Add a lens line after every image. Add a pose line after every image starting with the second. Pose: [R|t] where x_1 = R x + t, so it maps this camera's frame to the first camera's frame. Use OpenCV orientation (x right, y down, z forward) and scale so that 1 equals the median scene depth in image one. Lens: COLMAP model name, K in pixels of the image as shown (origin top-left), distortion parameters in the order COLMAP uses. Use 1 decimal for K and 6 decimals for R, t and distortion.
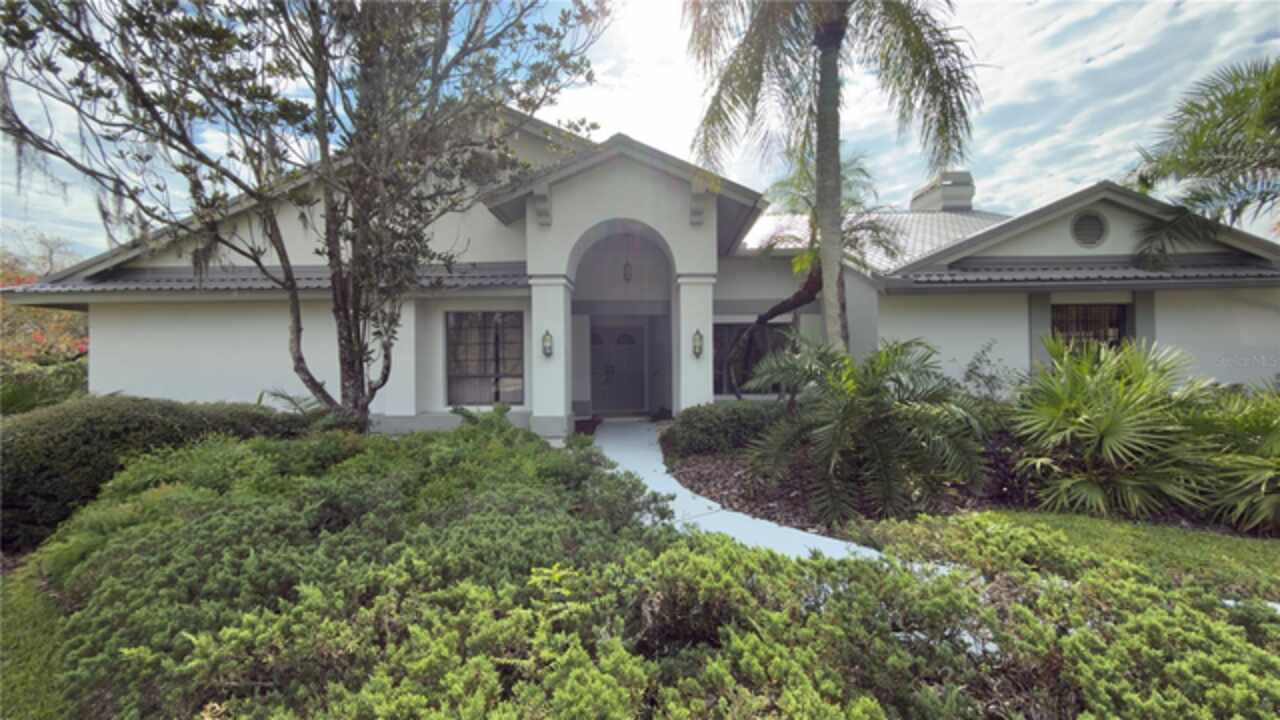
lens RADIAL K [[511.0, 0, 638.9], [0, 511.0, 359.6], [0, 0, 1]] dist [-0.000007, 0.000333]
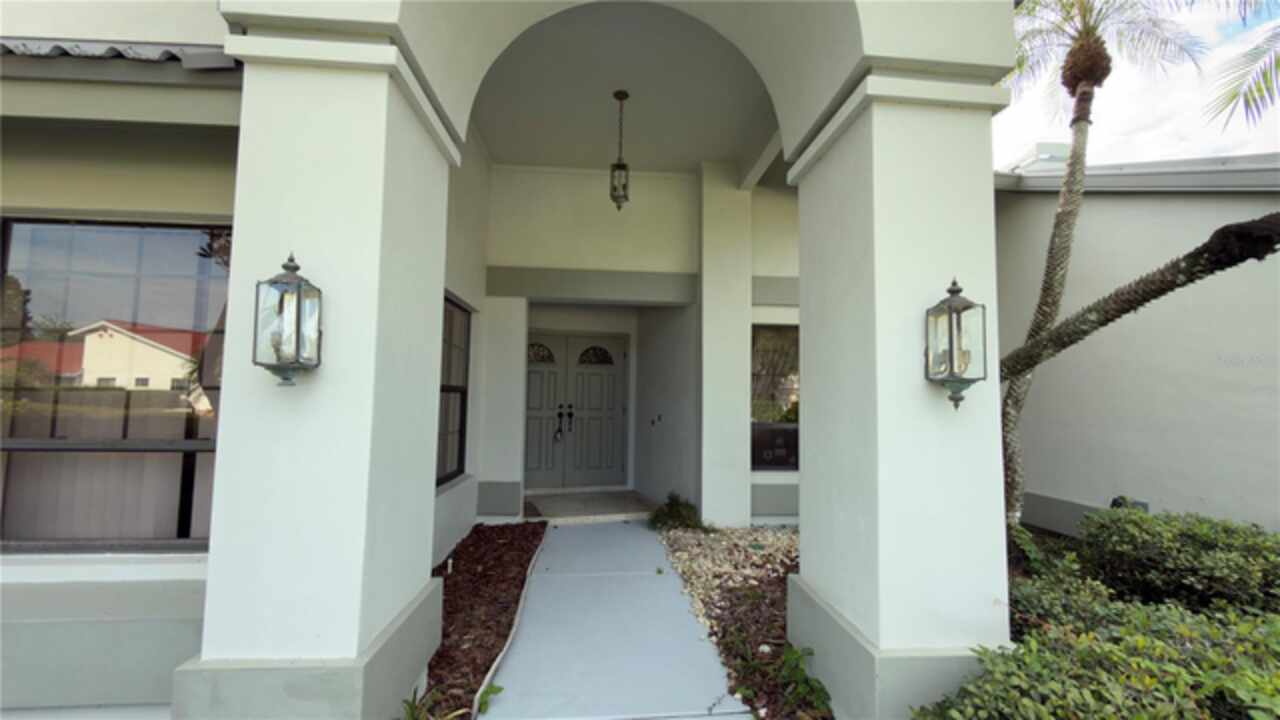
lens RADIAL K [[511.0, 0, 640.3], [0, 511.0, 363.7], [0, 0, 1]] dist [-0.000007, 0.000333]
pose [[0.995181, 0.022726, 0.095382, -0.053027], [-0.017007, 0.998033, -0.060346, -0.001954], [-0.096566, 0.058433, 0.993610, 0.767040]]
